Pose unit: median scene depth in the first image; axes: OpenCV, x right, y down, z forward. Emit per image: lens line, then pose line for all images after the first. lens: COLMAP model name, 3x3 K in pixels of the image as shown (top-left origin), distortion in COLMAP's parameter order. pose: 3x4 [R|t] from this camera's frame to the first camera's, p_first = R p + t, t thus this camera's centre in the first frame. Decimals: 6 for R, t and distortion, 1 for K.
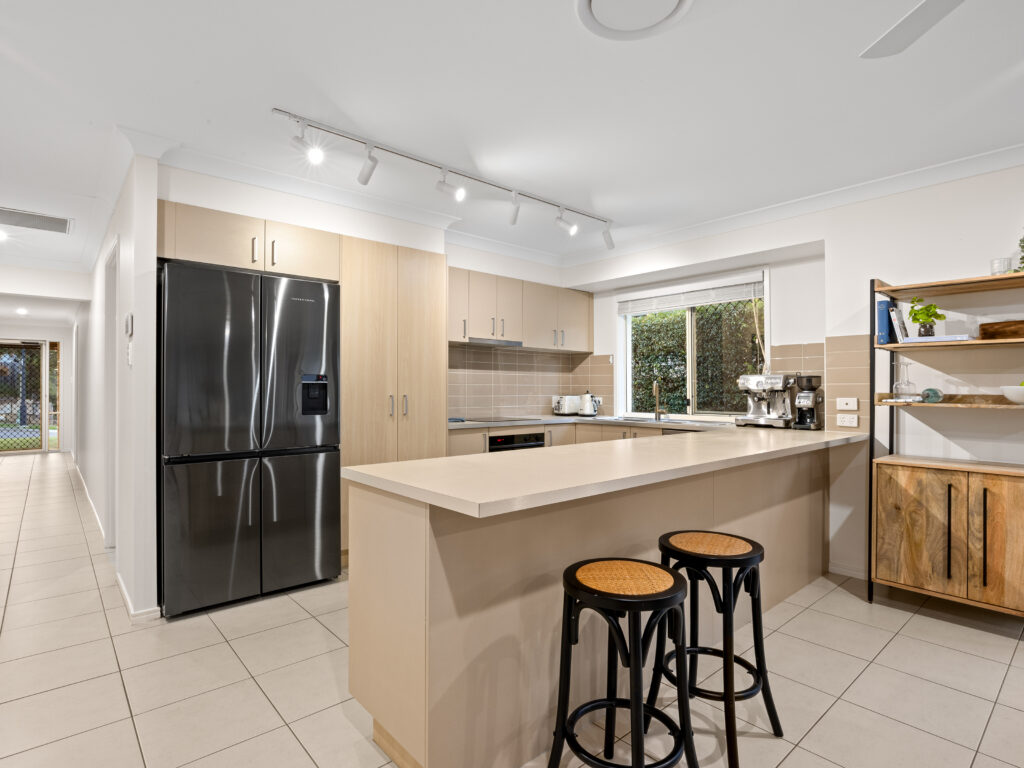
lens RADIAL K [[536.4, 0, 512.0], [0, 536.4, 384.0], [0, 0, 1]] dist [-0.021922, -0.000691]
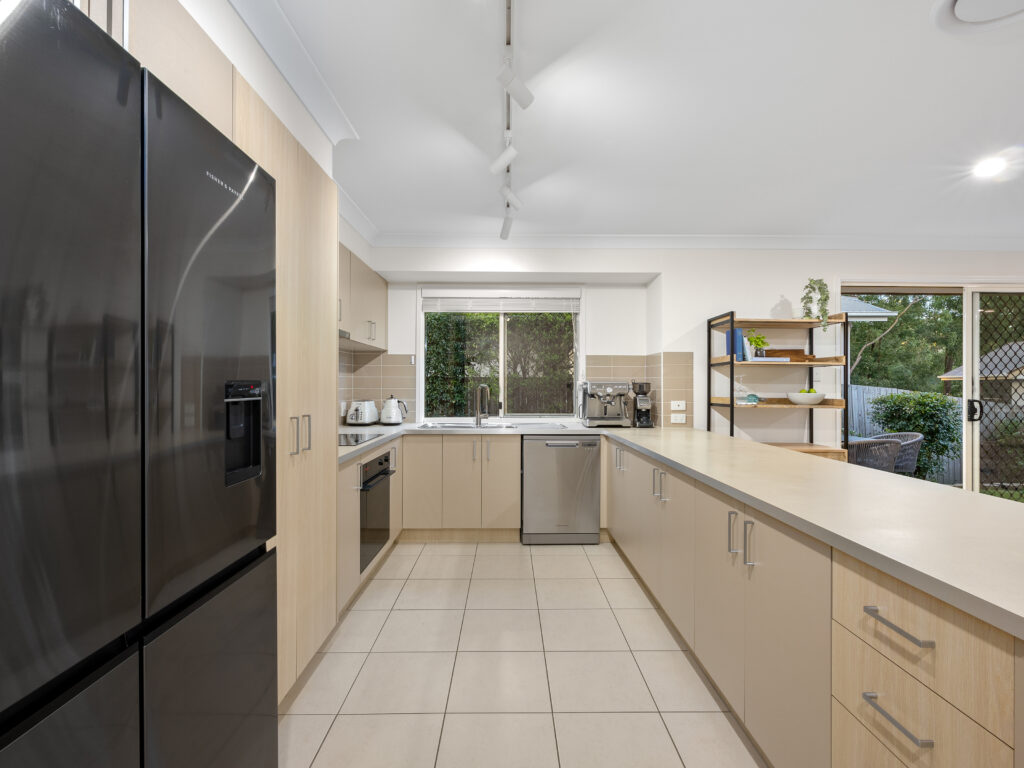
lens RADIAL K [[464.3, 0, 513.6], [0, 464.3, 382.3], [0, 0, 1]] dist [0.001322, 0.000484]
pose [[0.649664, 0.004292, 0.760210, -0.354971], [-0.008175, 0.999966, 0.001340, -0.012515], [-0.760178, -0.007086, 0.649677, 0.436164]]
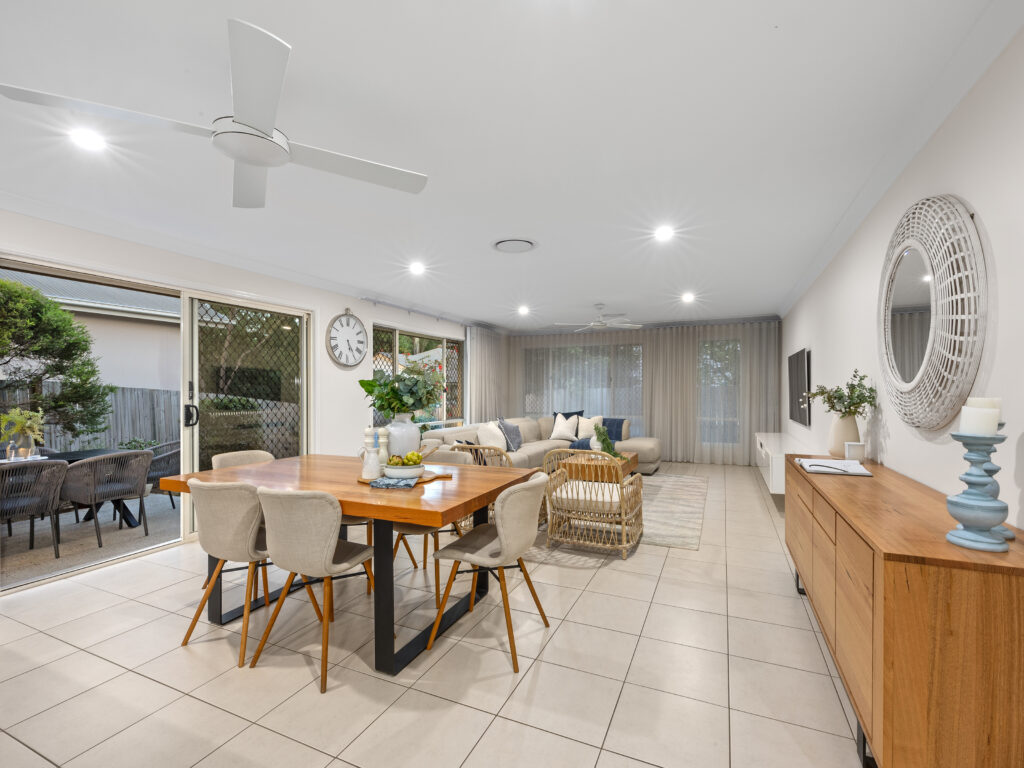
lens RADIAL K [[466.5, 0, 514.5], [0, 466.5, 389.7], [0, 0, 1]] dist [0.001391, 0.000119]
pose [[-0.413082, 0.000332, 0.910694, -0.186985], [-0.003915, 0.999990, -0.002140, -0.014650], [-0.910685, -0.004450, -0.413077, 0.156737]]
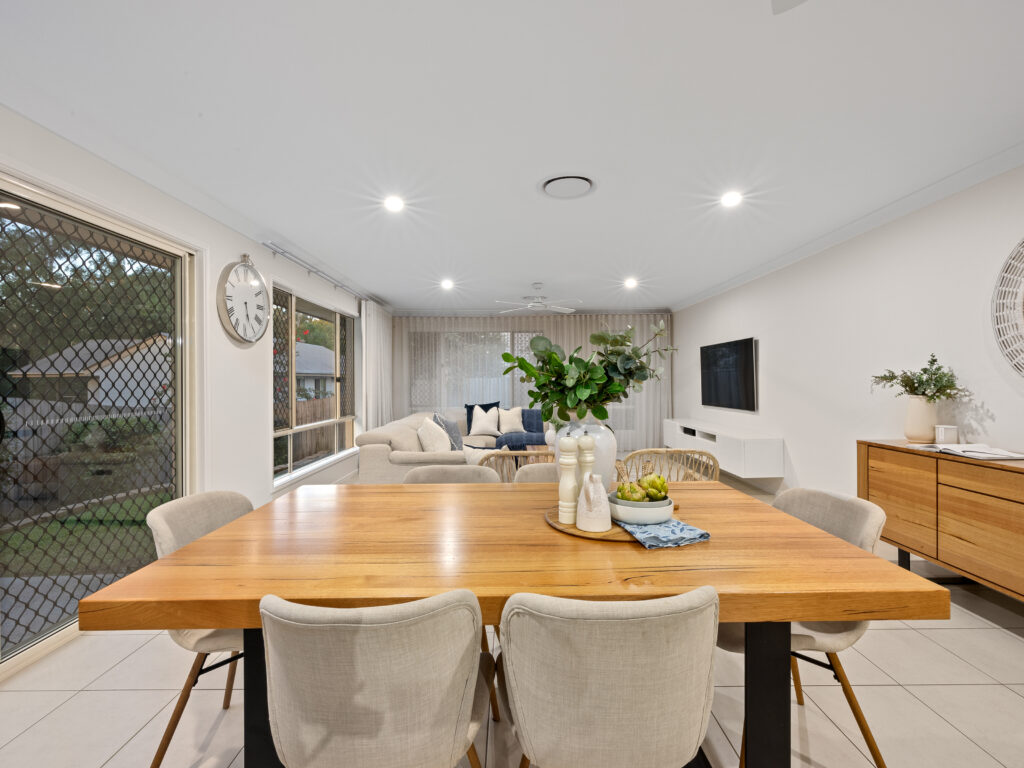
lens RADIAL K [[459.9, 0, 512.0], [0, 459.9, 384.0], [0, 0, 1]] dist [0.000144, 0.000074]
pose [[-0.756047, -0.000347, 0.654517, 0.232879], [0.002457, 0.999991, 0.003367, -0.006265], [-0.654512, 0.004154, -0.756040, 0.348056]]
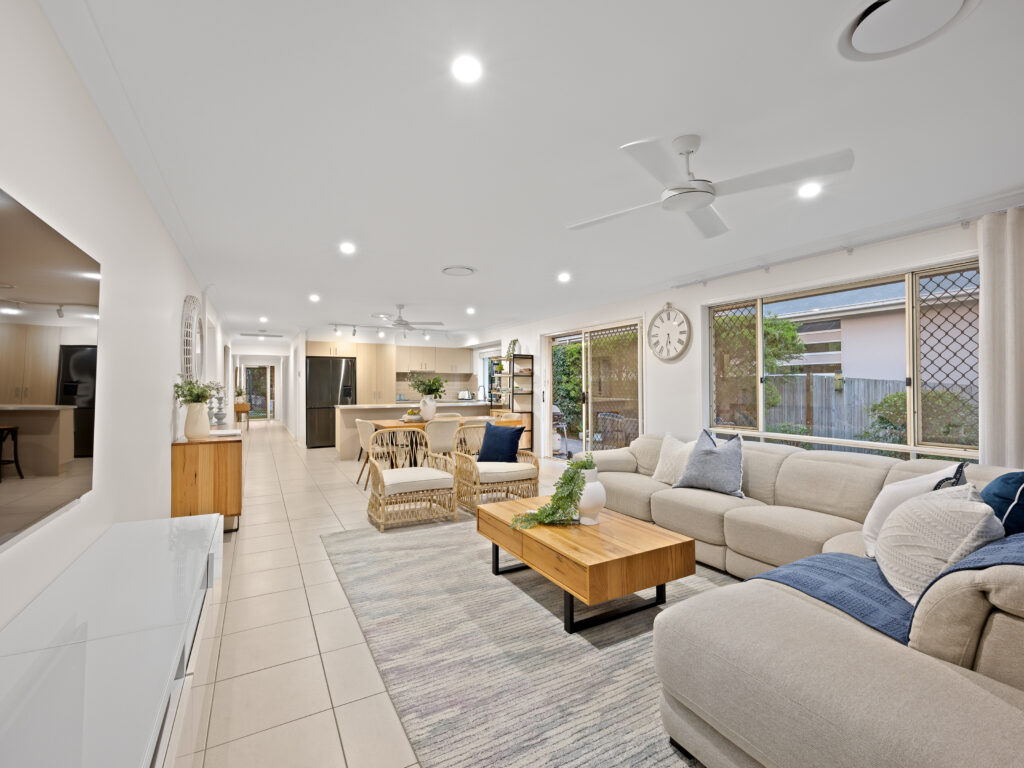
lens RADIAL K [[464.3, 0, 513.6], [0, 464.3, 382.3], [0, 0, 1]] dist [0.001322, 0.000484]
pose [[0.976361, -0.006896, -0.216034, 0.956247], [0.006524, 0.999976, -0.002436, -0.016491], [0.216046, 0.000969, 0.976383, -1.227492]]
